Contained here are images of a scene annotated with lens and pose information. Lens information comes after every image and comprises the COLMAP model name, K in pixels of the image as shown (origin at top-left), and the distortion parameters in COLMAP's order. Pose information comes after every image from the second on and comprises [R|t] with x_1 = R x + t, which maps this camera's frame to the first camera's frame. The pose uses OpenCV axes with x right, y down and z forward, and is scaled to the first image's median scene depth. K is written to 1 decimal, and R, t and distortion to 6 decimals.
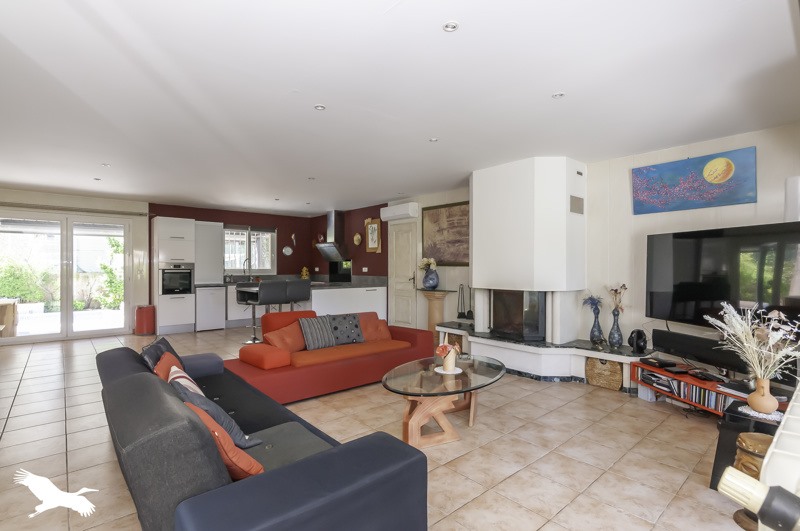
lens RADIAL K [[411.9, 0, 400.9], [0, 411.9, 265.7], [0, 0, 1]] dist [-0.004259, -0.000398]
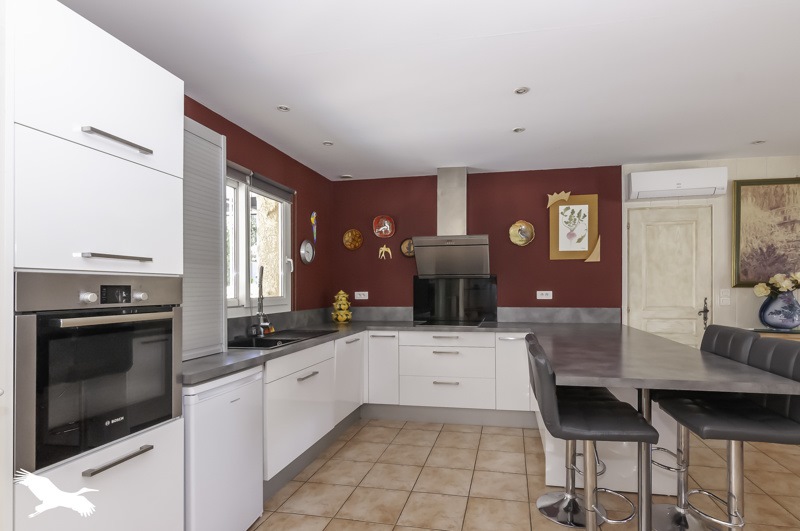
lens RADIAL K [[411.9, 0, 424.9], [0, 411.9, 283.8], [0, 0, 1]] dist [-0.004259, -0.000398]
pose [[0.774040, 0.002142, 0.633134, -0.550530], [0.003363, 0.999966, -0.007493, -0.000963], [-0.633128, 0.007929, 0.774006, 0.758235]]
